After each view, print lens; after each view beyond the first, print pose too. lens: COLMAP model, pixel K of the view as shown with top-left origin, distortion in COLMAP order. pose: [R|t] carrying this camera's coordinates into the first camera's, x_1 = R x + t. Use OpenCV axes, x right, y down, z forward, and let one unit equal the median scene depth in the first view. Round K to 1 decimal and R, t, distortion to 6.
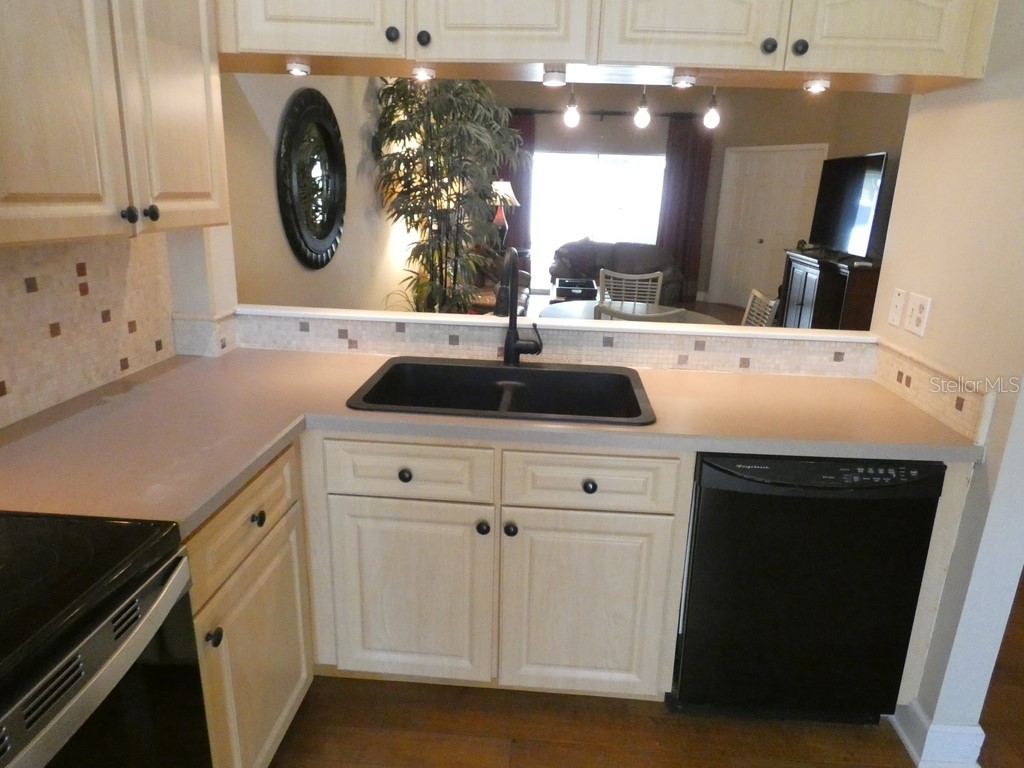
lens RADIAL K [[667.5, 0, 512.0], [0, 667.5, 384.0], [0, 0, 1]] dist [0.000972, -0.000314]
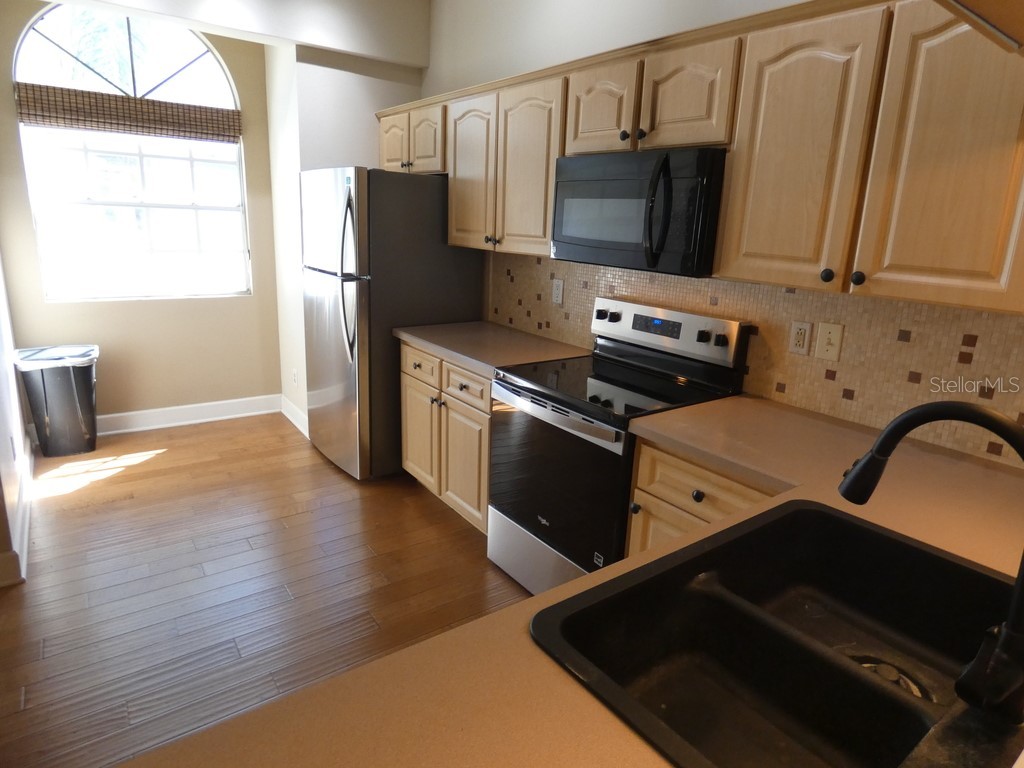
lens RADIAL K [[602.2, 0, 511.7], [0, 602.2, 380.5], [0, 0, 1]] dist [-0.007316, -0.000313]
pose [[-0.756352, 0.109164, -0.644992, 0.513444], [-0.244441, 0.867393, 0.433449, -0.334611], [0.606779, 0.485502, -0.629371, 1.130736]]
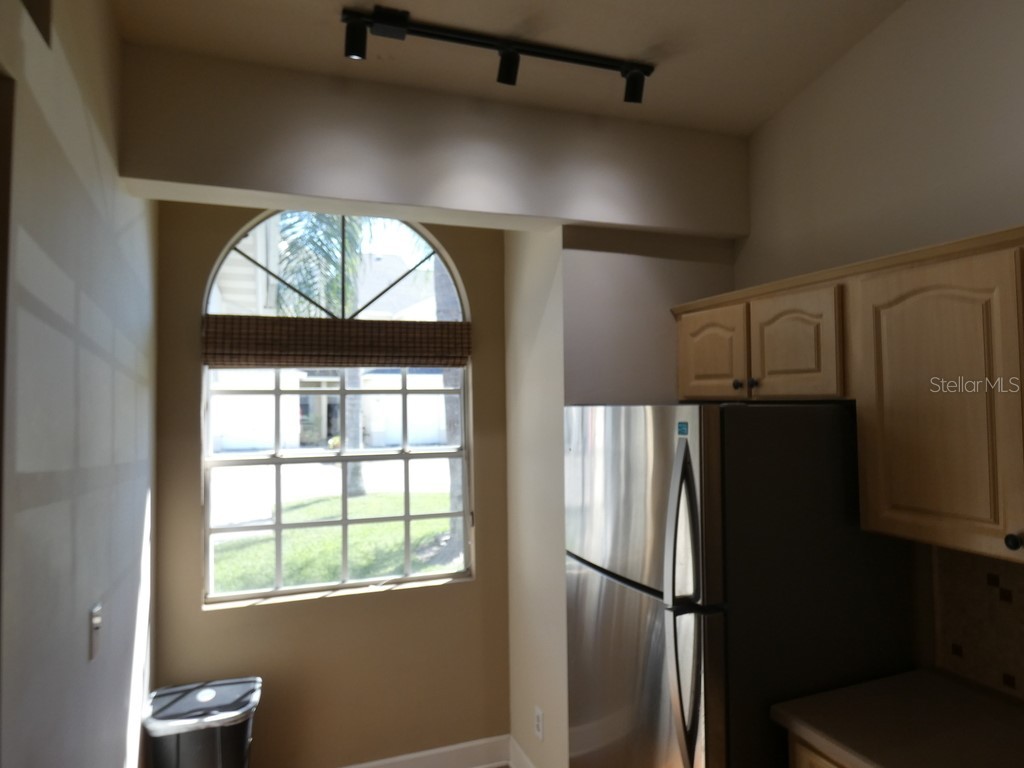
lens RADIAL K [[682.6, 0, 500.4], [0, 682.6, 379.2], [0, 0, 1]] dist [-0.029692, -0.000397]
pose [[-0.910475, -0.031934, -0.412330, 0.403562], [-0.126890, 0.970496, 0.205027, -0.228845], [0.393618, 0.238993, -0.887664, 0.318077]]
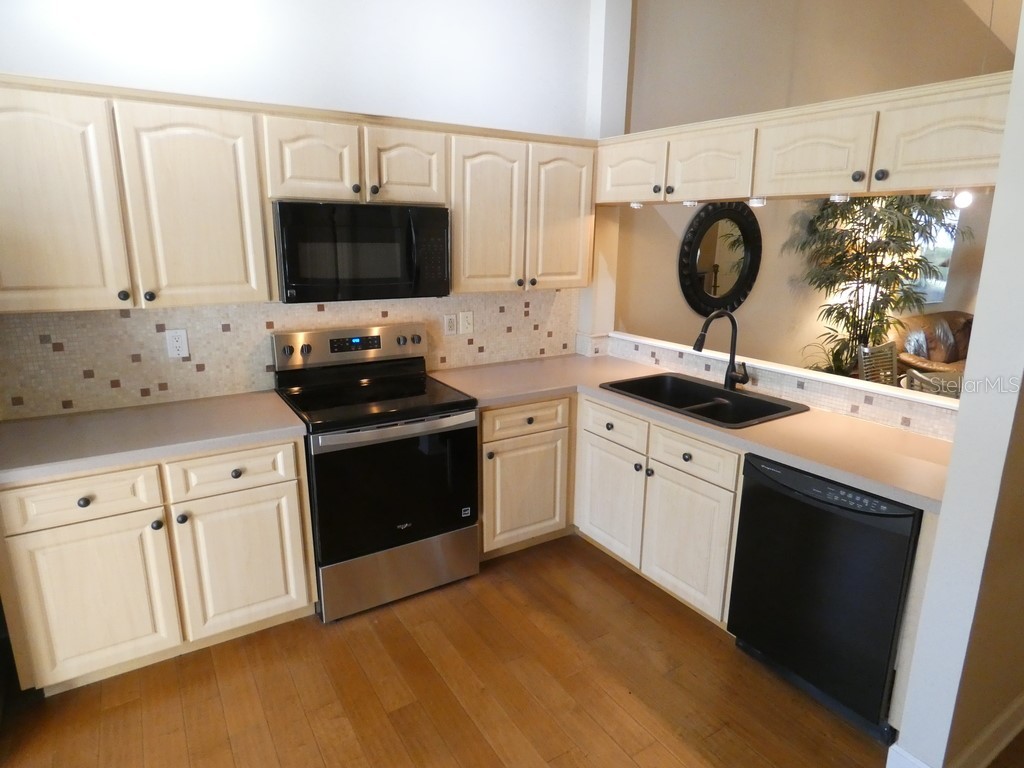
lens RADIAL K [[613.4, 0, 492.5], [0, 613.4, 383.7], [0, 0, 1]] dist [0.017104, 0.000023]
pose [[0.571787, 0.167919, -0.803034, 0.924748], [-0.218352, 0.974672, 0.048336, 0.010307], [0.790811, 0.147706, 0.593970, -0.252380]]
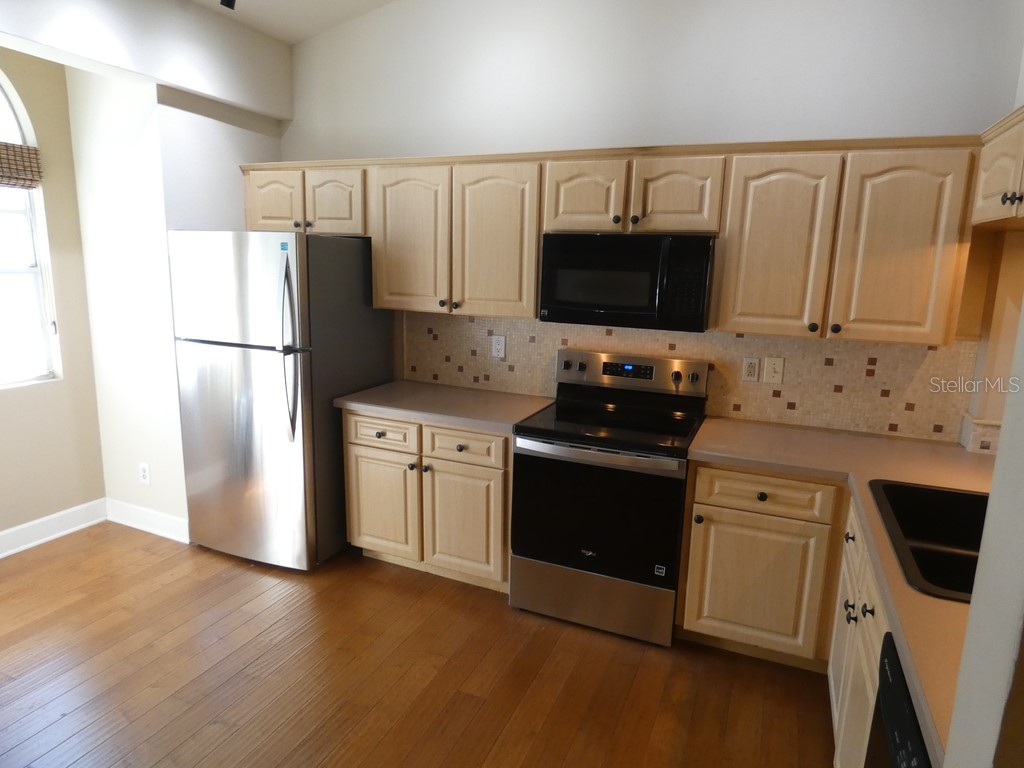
lens RADIAL K [[606.3, 0, 514.0], [0, 606.3, 382.0], [0, 0, 1]] dist [0.006289, 0.001649]
pose [[-0.327291, 0.140912, -0.934358, 1.026645], [-0.300607, 0.921920, 0.244335, -0.214334], [0.895832, 0.360843, -0.259377, 0.577665]]
